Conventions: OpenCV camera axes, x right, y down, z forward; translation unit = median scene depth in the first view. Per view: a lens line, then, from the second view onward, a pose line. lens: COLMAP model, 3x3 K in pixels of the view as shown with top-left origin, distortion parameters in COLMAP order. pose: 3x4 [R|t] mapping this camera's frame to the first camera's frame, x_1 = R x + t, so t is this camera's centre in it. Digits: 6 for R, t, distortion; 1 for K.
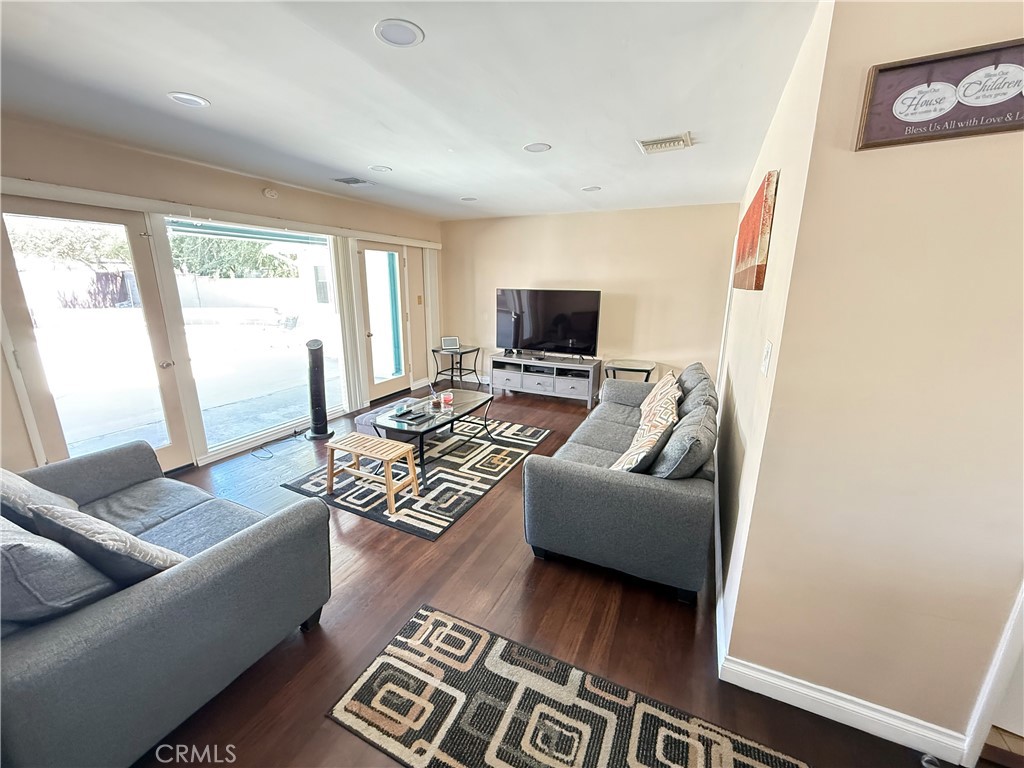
lens RADIAL K [[406.2, 0, 512.0], [0, 406.2, 384.0], [0, 0, 1]] dist [0.000129, -0.000008]
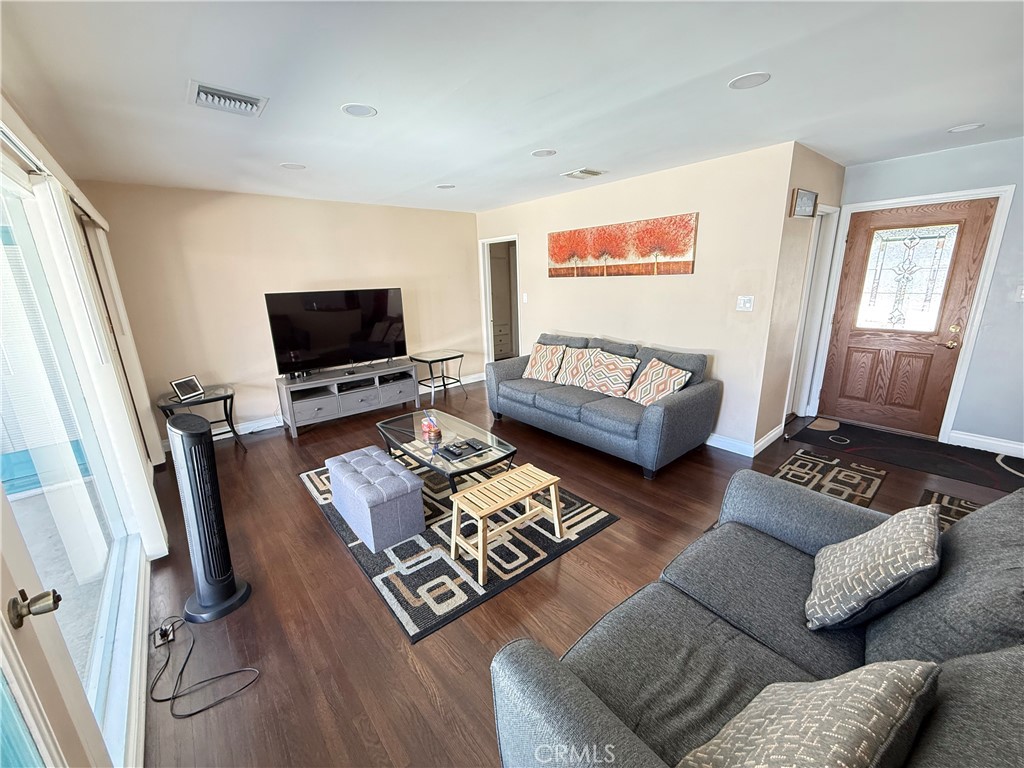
lens RADIAL K [[405.4, 0, 512.0], [0, 405.4, 384.0], [0, 0, 1]] dist [-0.000205, 0.000142]
pose [[0.410299, -0.252498, 0.876299, -0.616256], [0.250957, 0.955068, 0.157691, -0.100837], [-0.876741, 0.155213, 0.455229, 0.379041]]
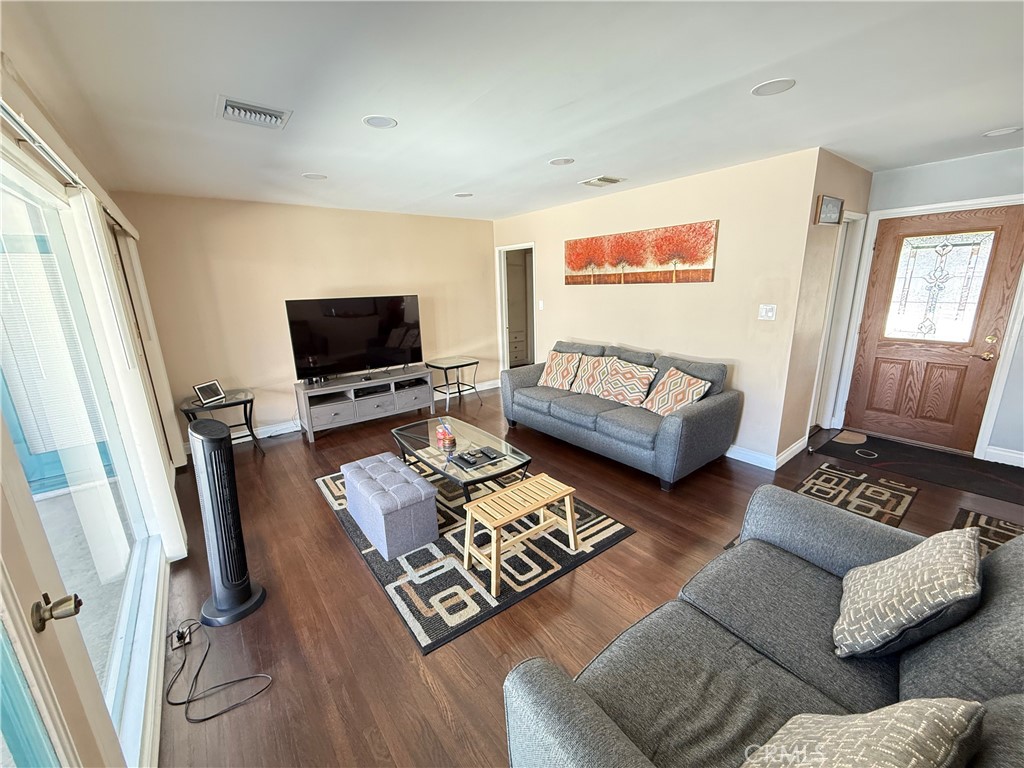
lens RADIAL K [[406.2, 0, 512.0], [0, 406.2, 384.0], [0, 0, 1]] dist [0.000129, -0.000008]
pose [[0.444455, -0.234453, 0.864576, -0.613672], [0.245328, 0.960101, 0.134240, -0.103747], [-0.861553, 0.152441, 0.484239, 0.380609]]
